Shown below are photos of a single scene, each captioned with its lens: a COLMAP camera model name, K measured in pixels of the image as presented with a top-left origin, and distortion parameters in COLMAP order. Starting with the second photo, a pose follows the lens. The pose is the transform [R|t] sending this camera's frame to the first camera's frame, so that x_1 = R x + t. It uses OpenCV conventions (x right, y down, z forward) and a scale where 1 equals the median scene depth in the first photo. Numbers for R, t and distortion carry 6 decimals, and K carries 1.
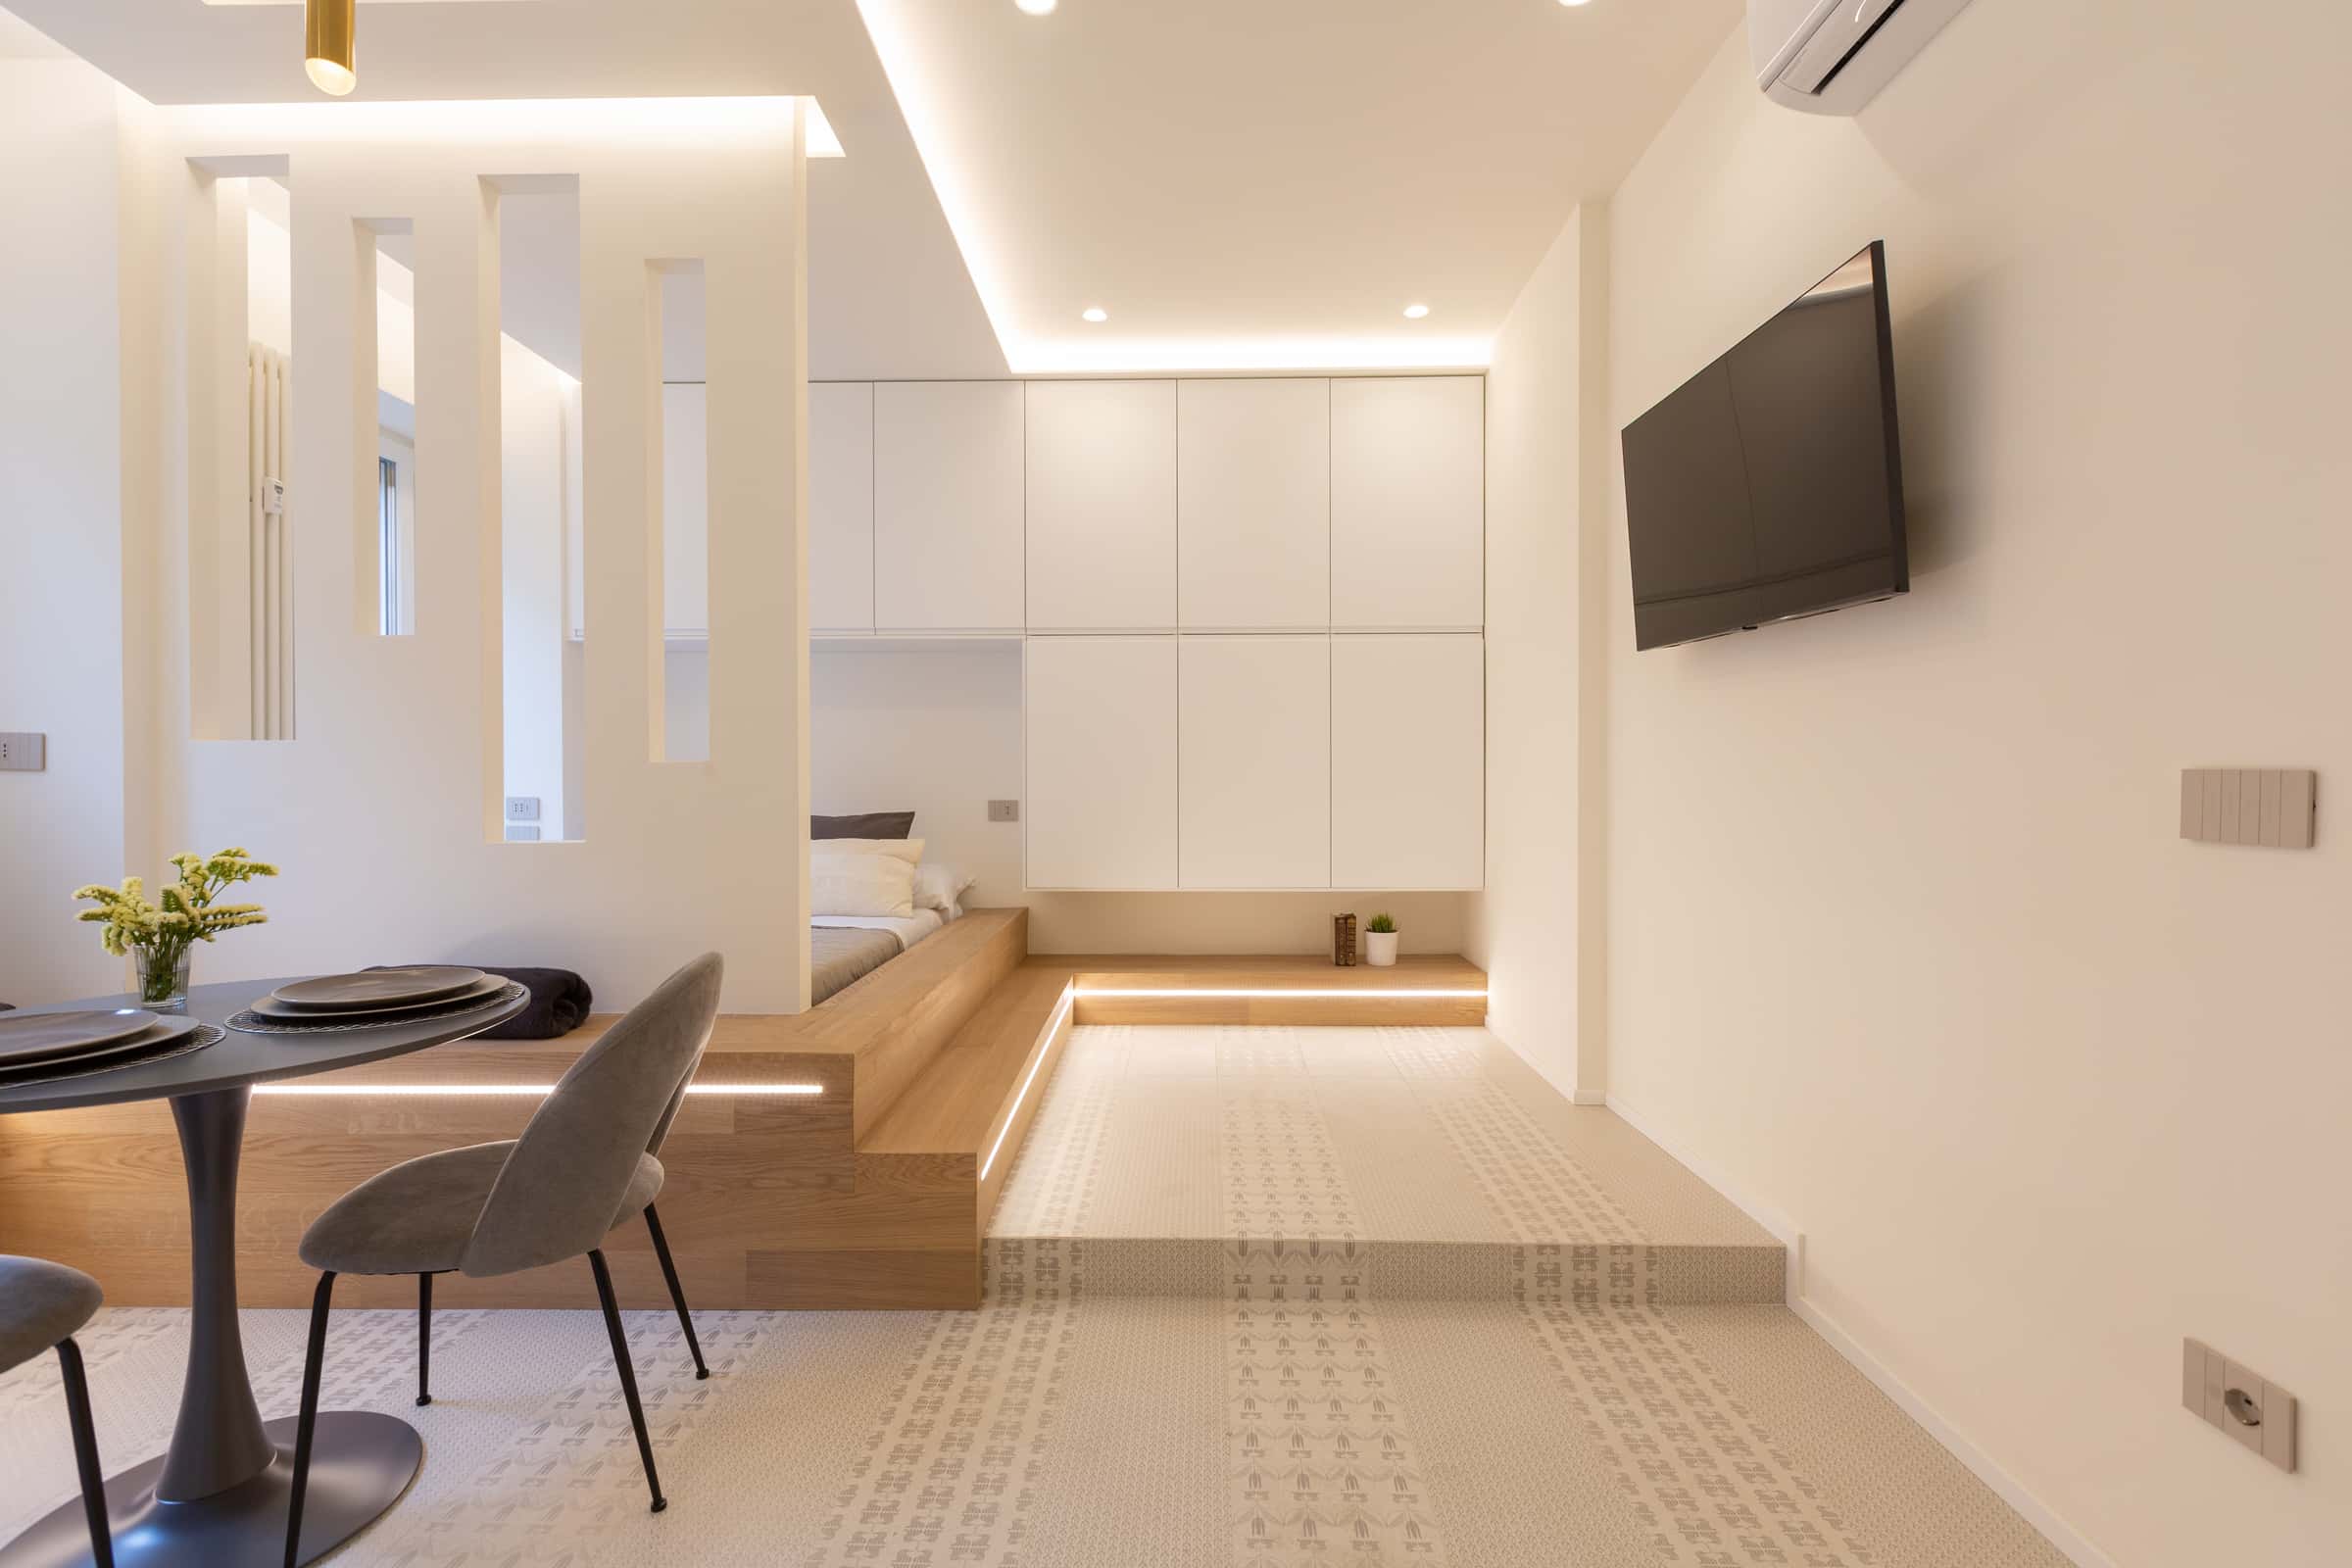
lens RADIAL K [[1047.3, 0, 1171.4], [0, 1047.3, 787.9], [0, 0, 1]] dist [0.001802, -0.000520]
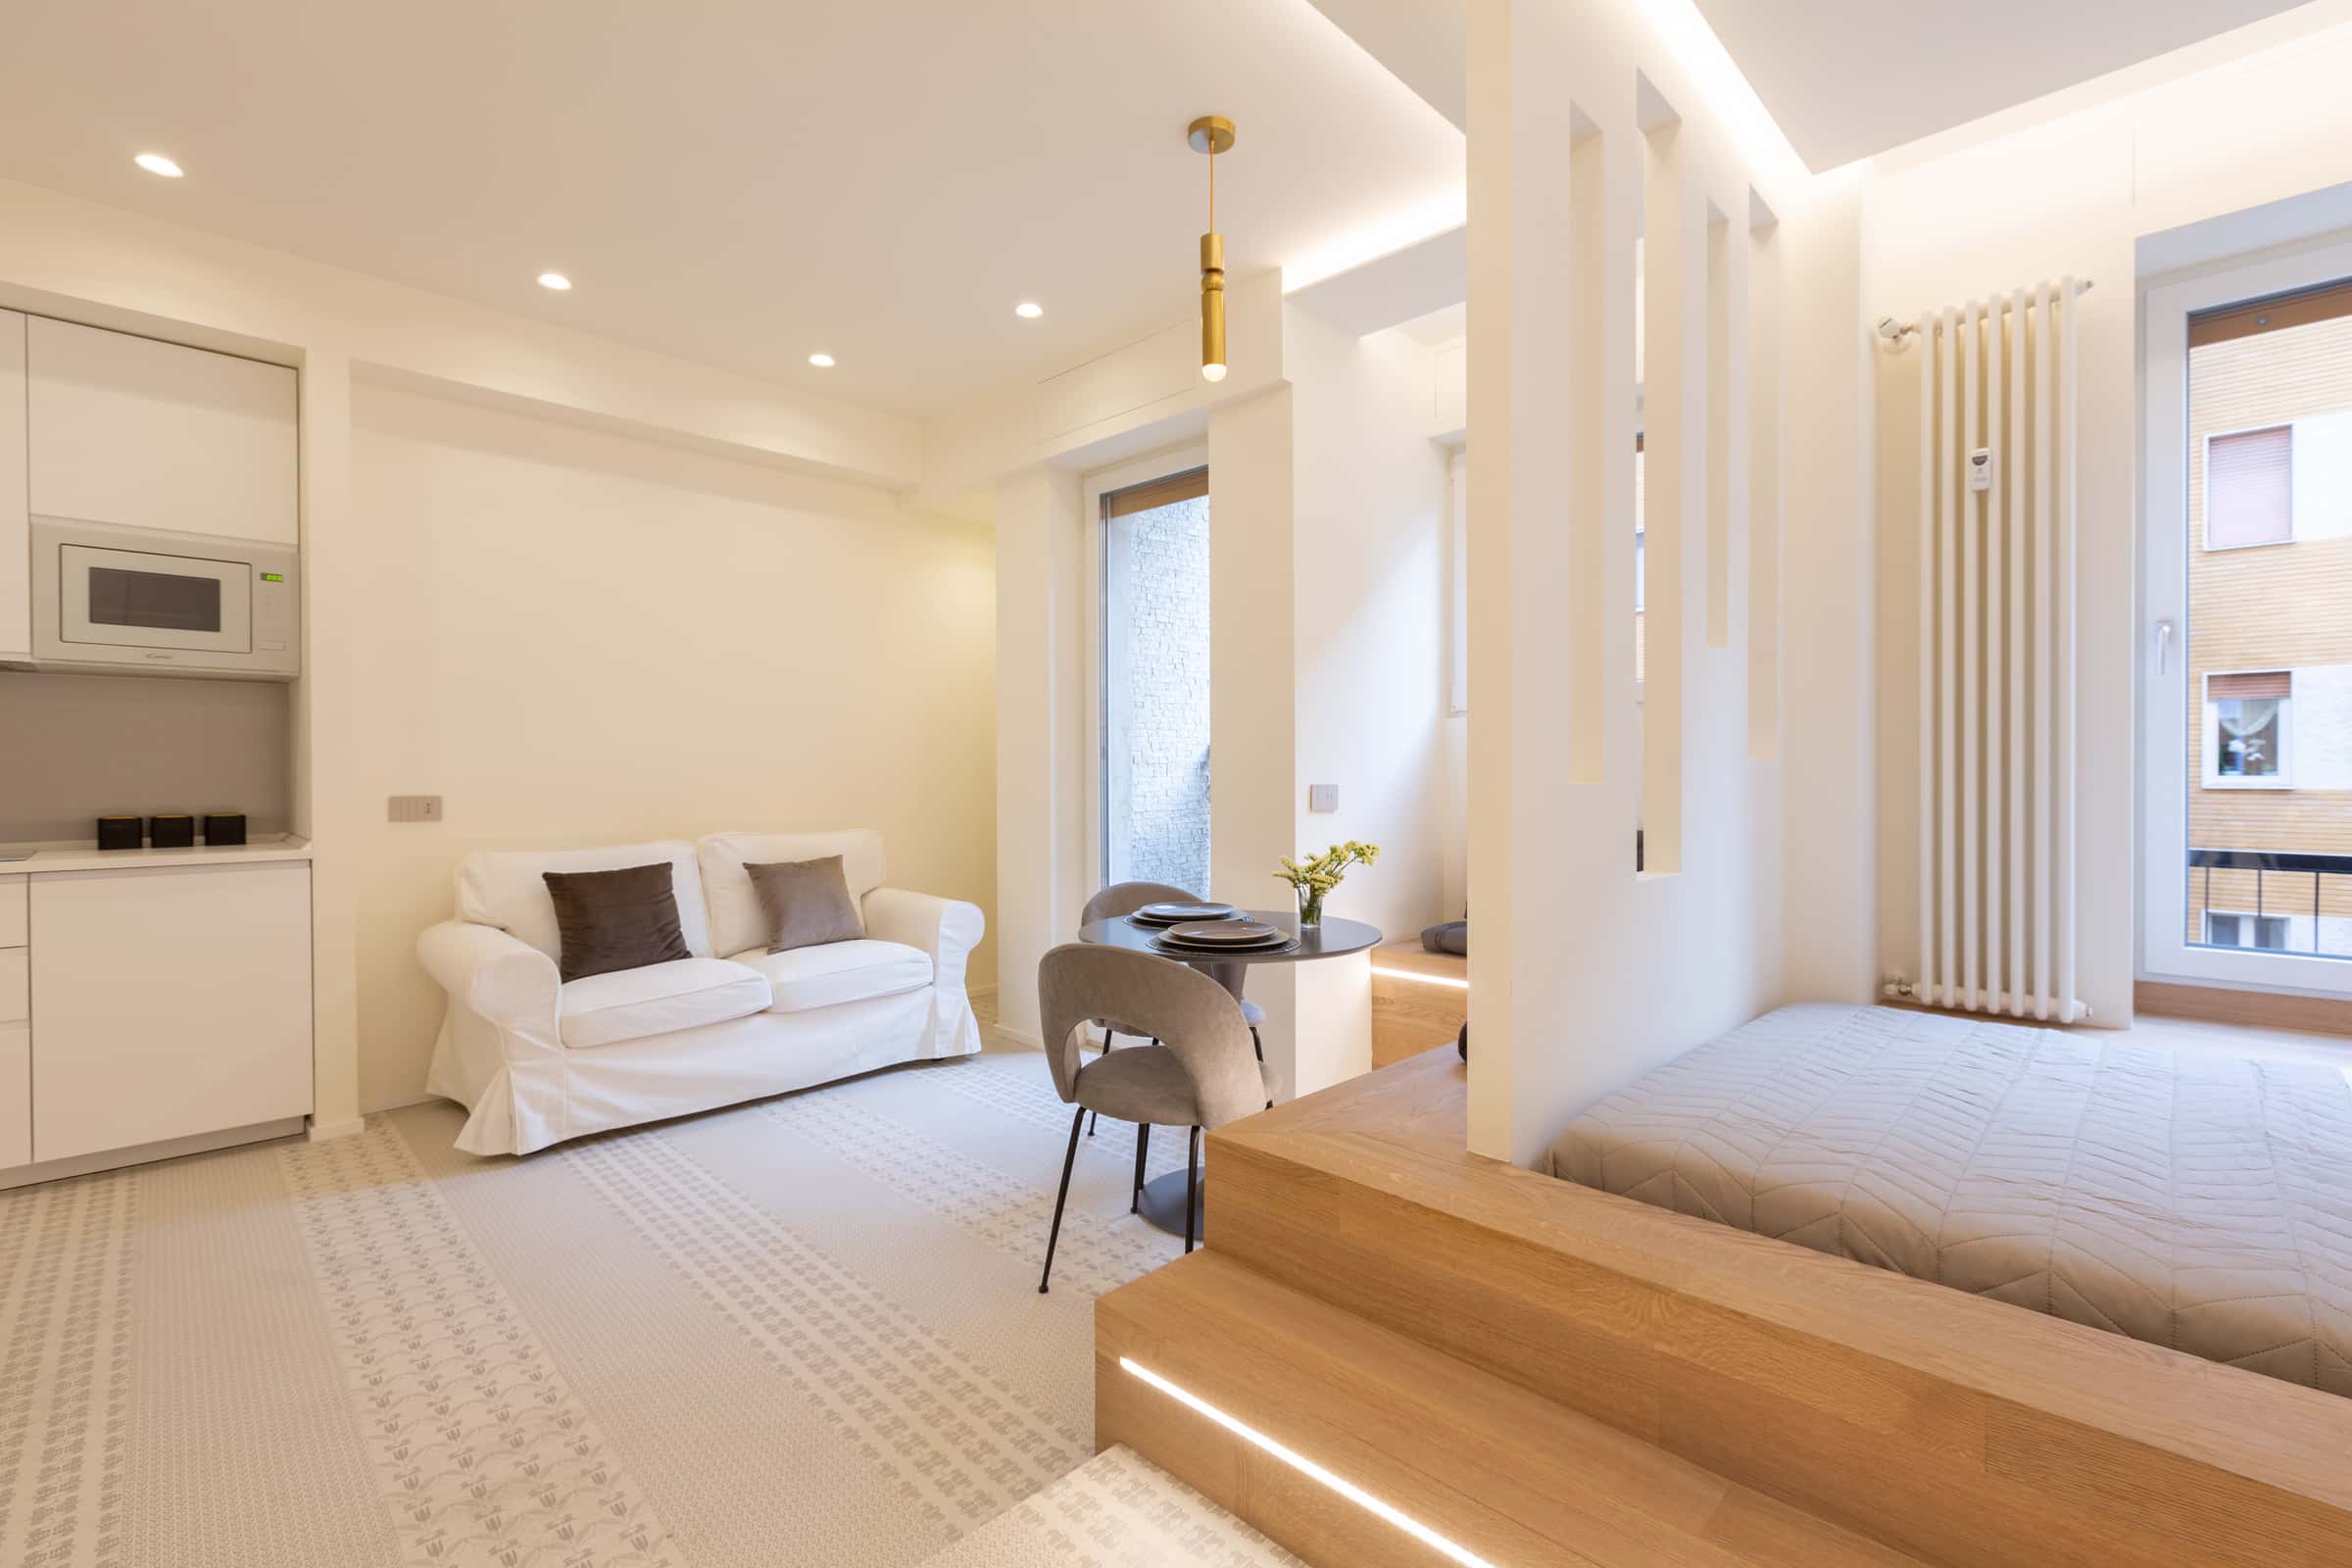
lens RADIAL K [[1042.4, 0, 1175.5], [0, 1042.4, 779.5], [0, 0, 1]] dist [0.000542, -0.000950]
pose [[-0.691334, 0.010831, -0.722454, 0.316796], [-0.001979, 0.999855, 0.016884, -0.047405], [0.722533, 0.013102, -0.691212, 1.533871]]
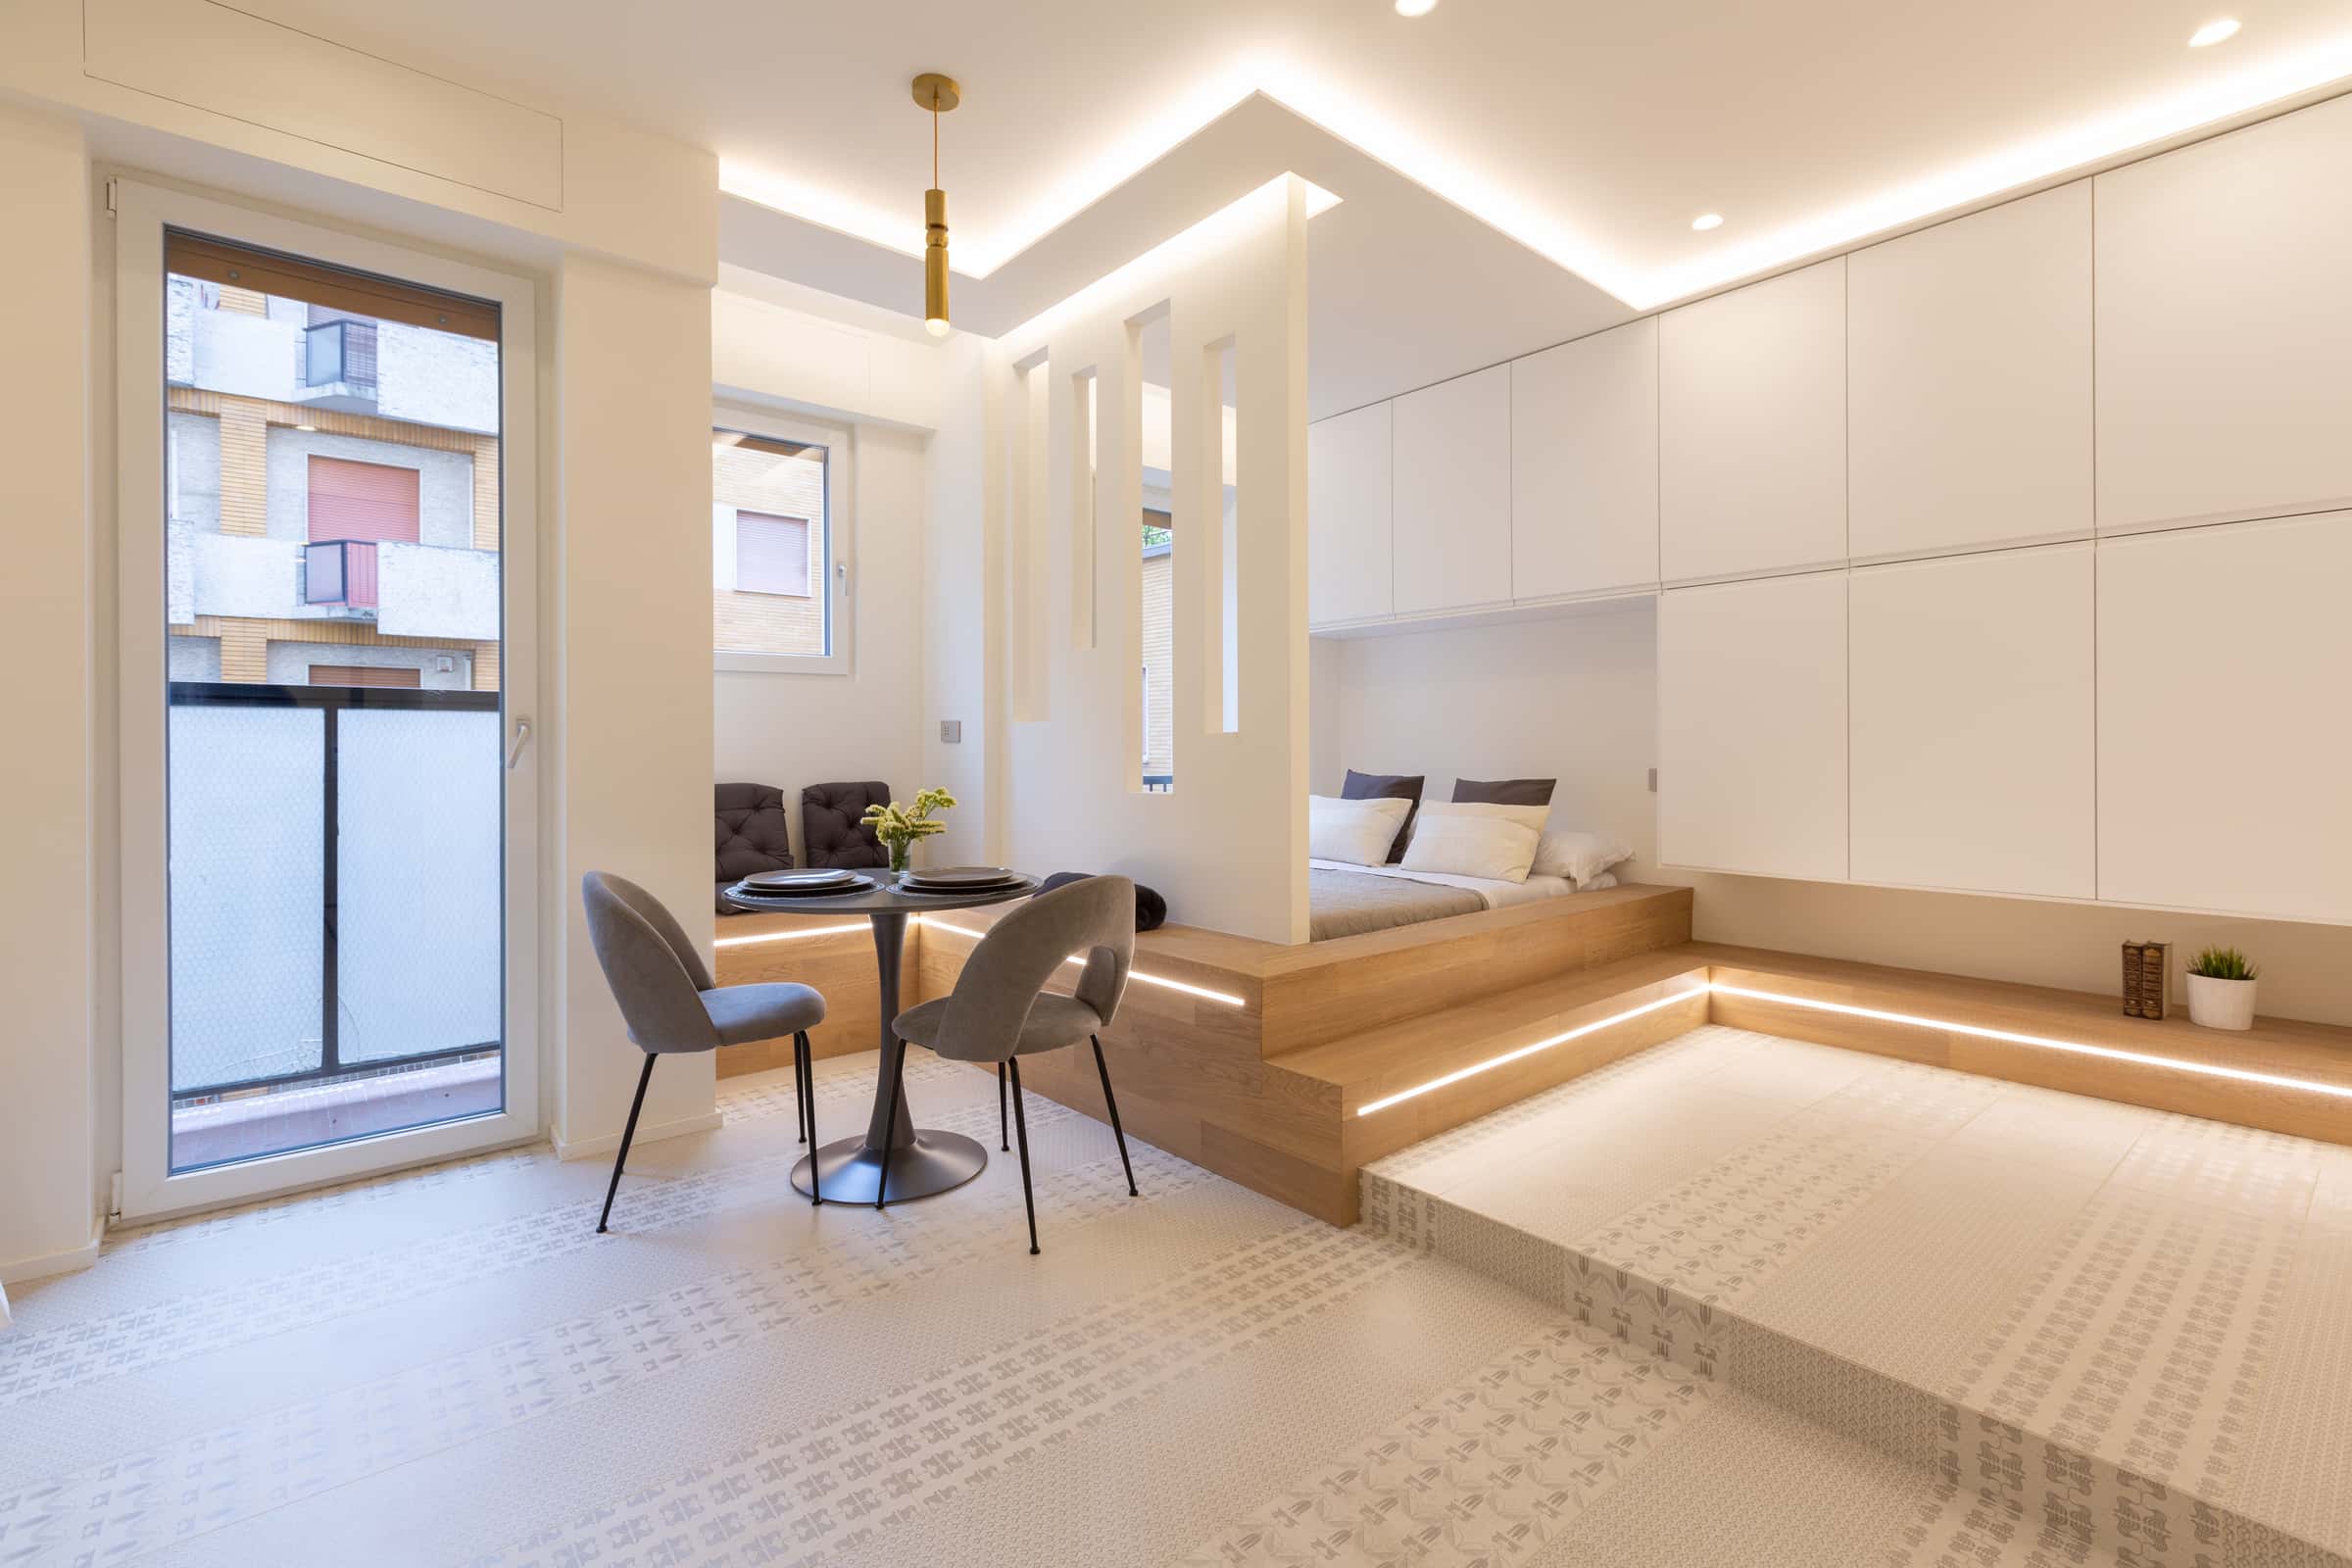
lens RADIAL K [[1049.5, 0, 1168.5], [0, 1049.5, 747.9], [0, 0, 1]] dist [0.001898, -0.001658]
pose [[0.659480, 0.000040, -0.751722, 0.512008], [-0.004620, 0.999981, -0.004000, -0.002086], [0.751708, 0.006111, 0.659468, 0.129227]]
